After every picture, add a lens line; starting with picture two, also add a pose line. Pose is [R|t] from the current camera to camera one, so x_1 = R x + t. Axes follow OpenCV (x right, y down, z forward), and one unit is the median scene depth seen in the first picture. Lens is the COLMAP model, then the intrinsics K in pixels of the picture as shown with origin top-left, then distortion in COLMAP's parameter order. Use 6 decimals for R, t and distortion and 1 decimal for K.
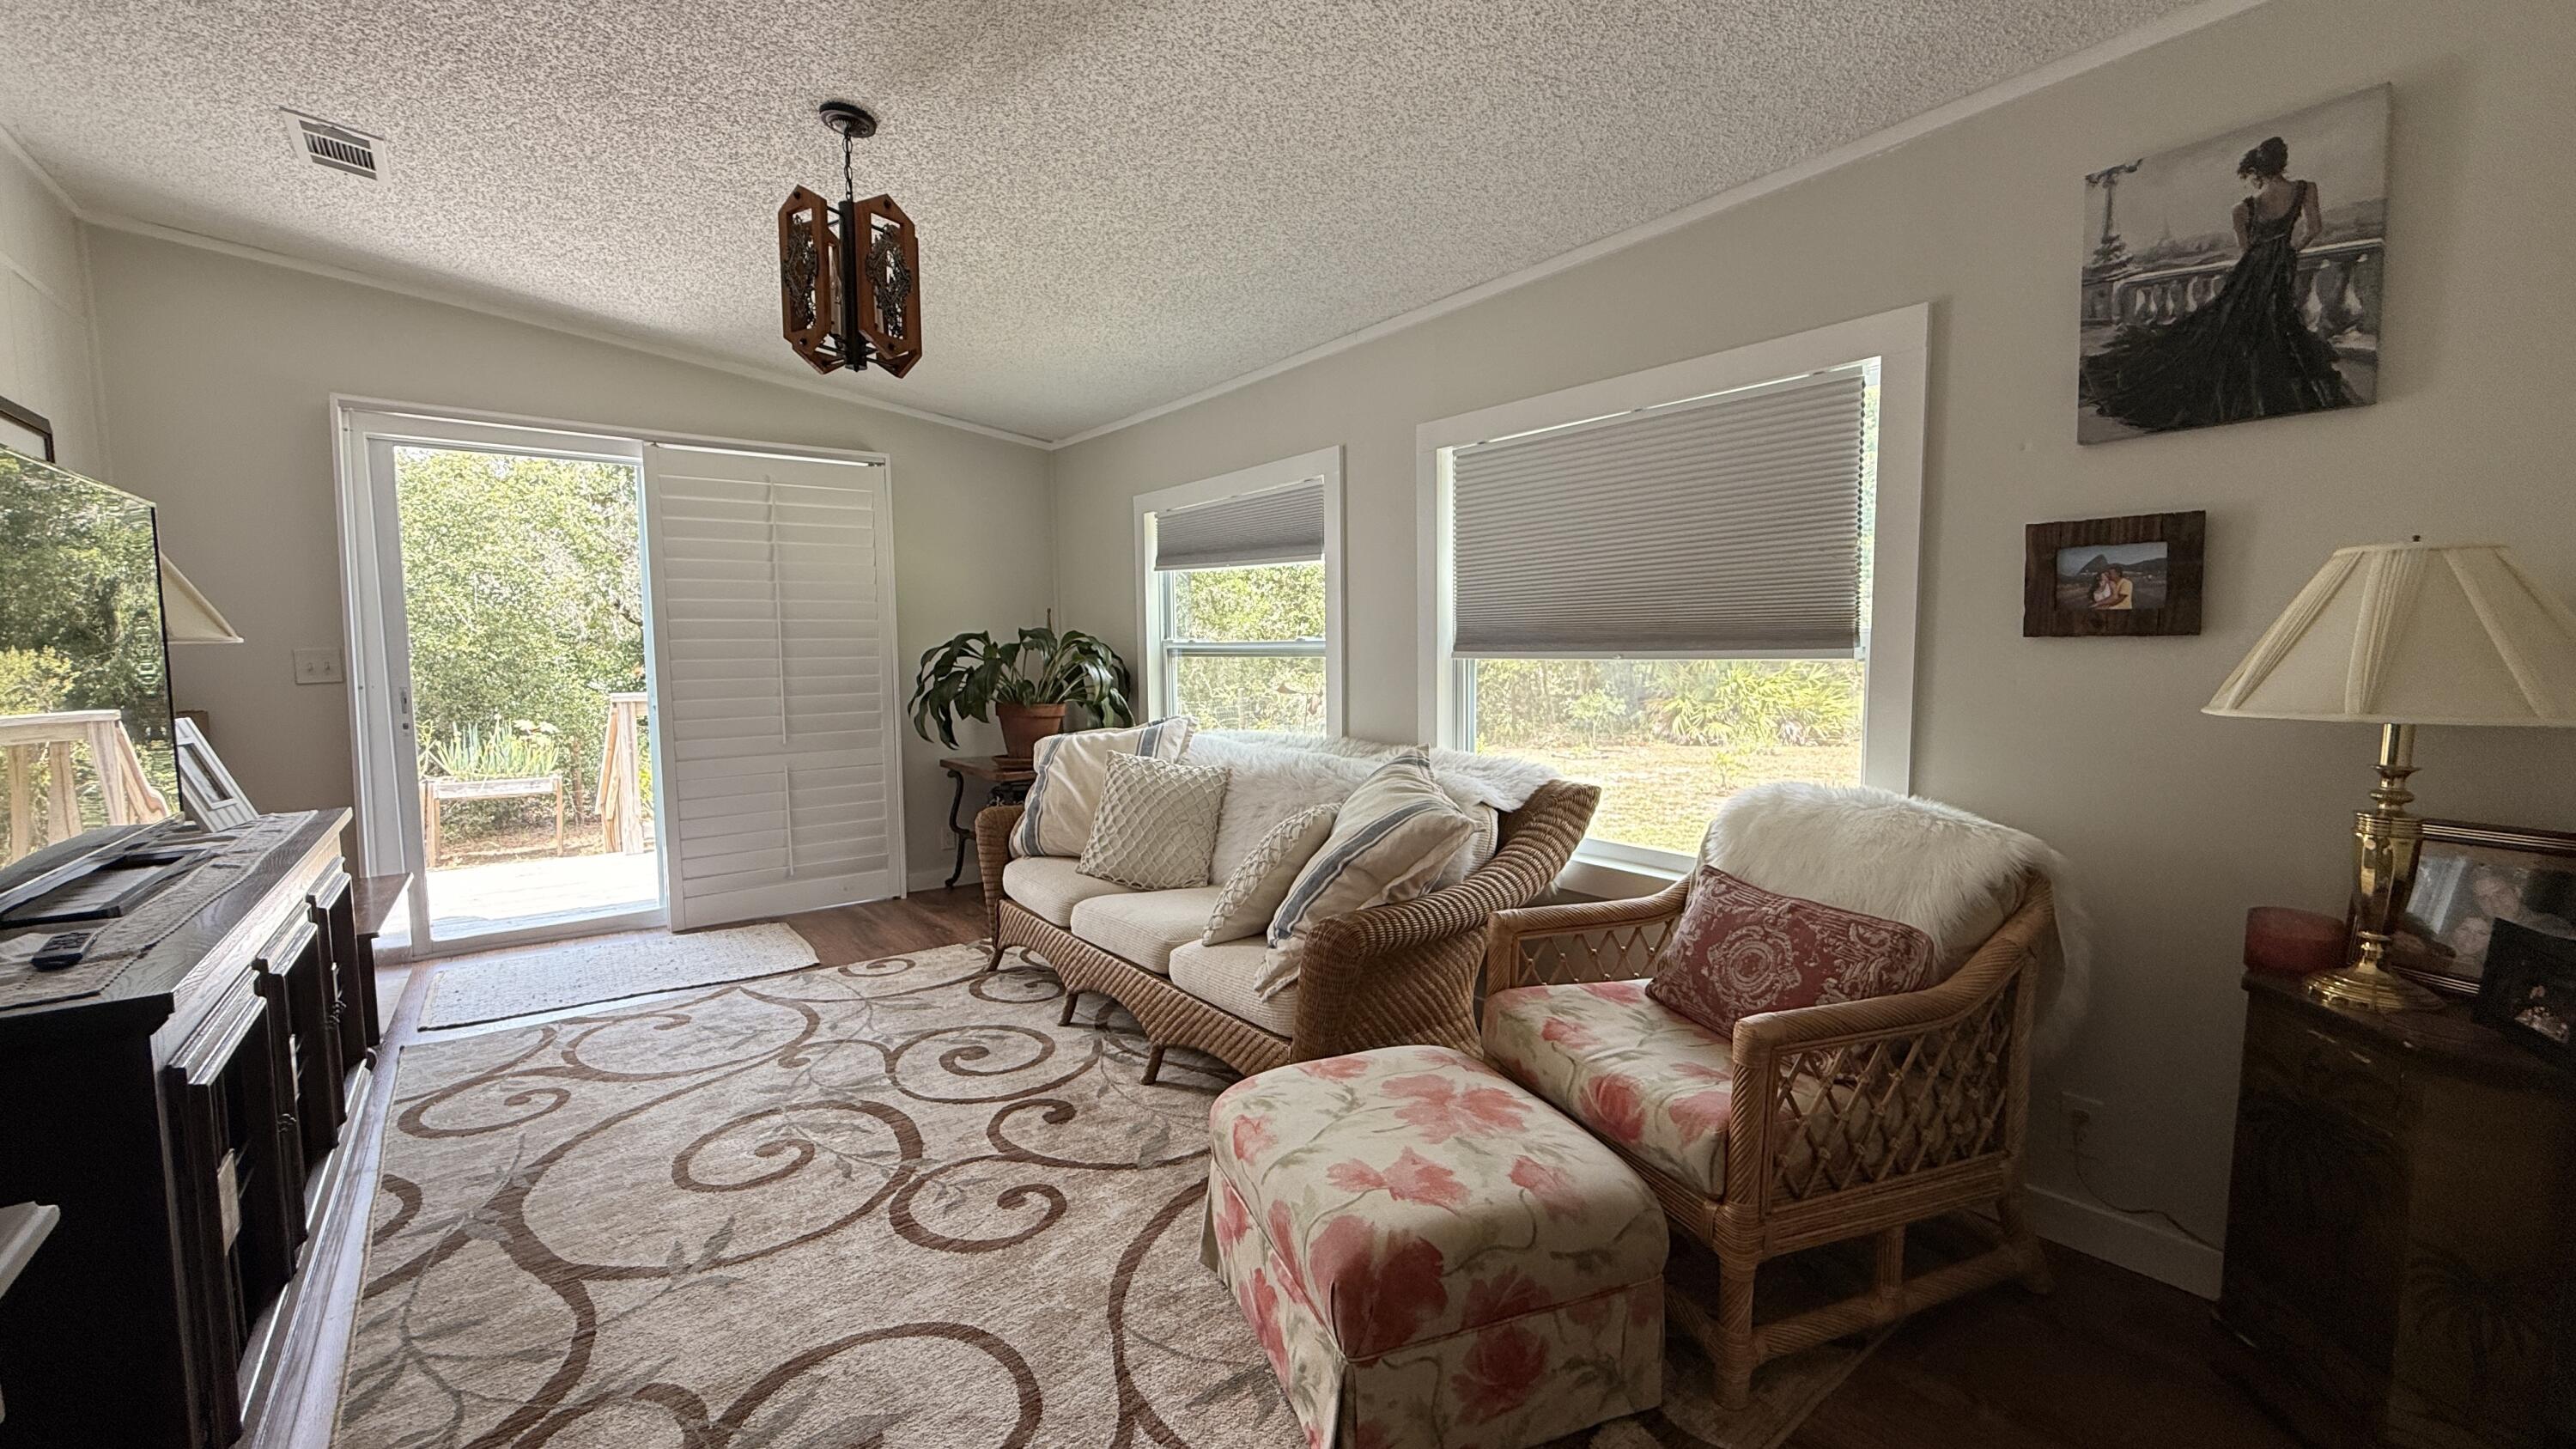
lens RADIAL K [[1020.4, 0, 1276.2], [0, 1020.4, 724.4], [0, 0, 1]] dist [-0.000718, 0.000030]
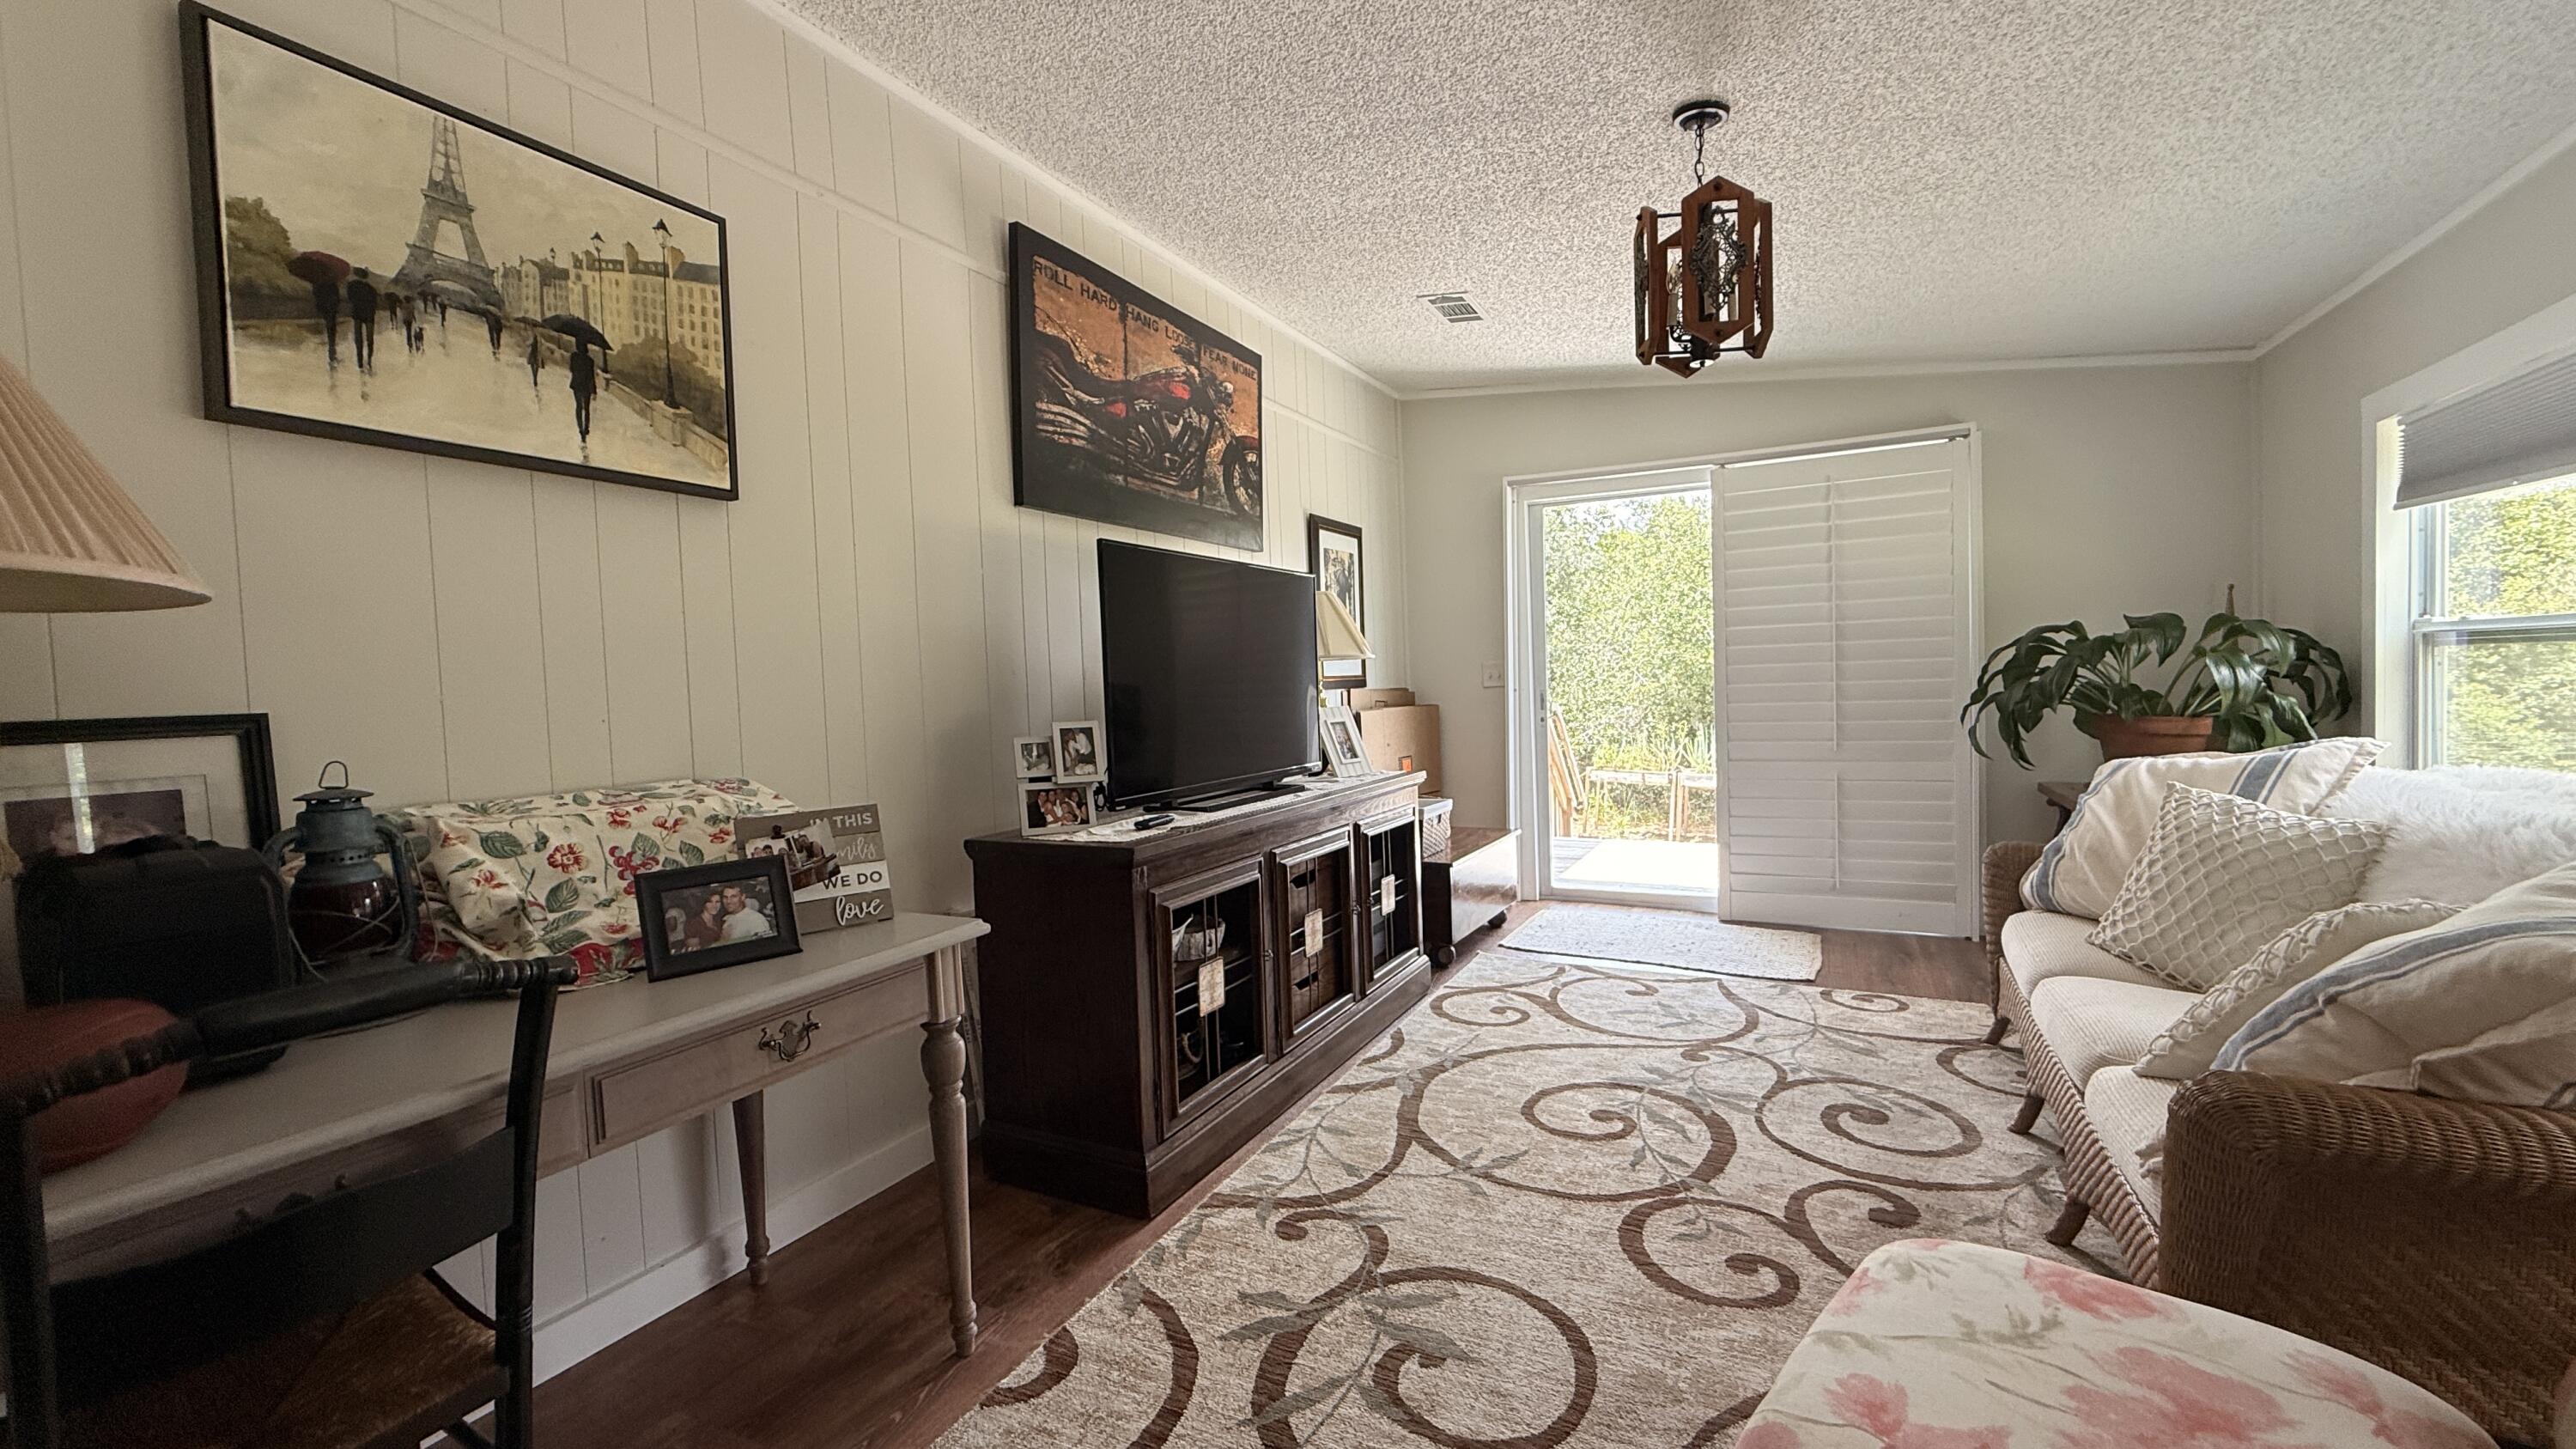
lens RADIAL K [[1020.4, 0, 1276.2], [0, 1020.4, 724.4], [0, 0, 1]] dist [-0.000718, 0.000030]
pose [[0.419289, 0.032919, -0.907256, 0.277805], [-0.042320, 0.998965, 0.016688, 0.000672], [0.906866, 0.031398, 0.420248, 0.190391]]
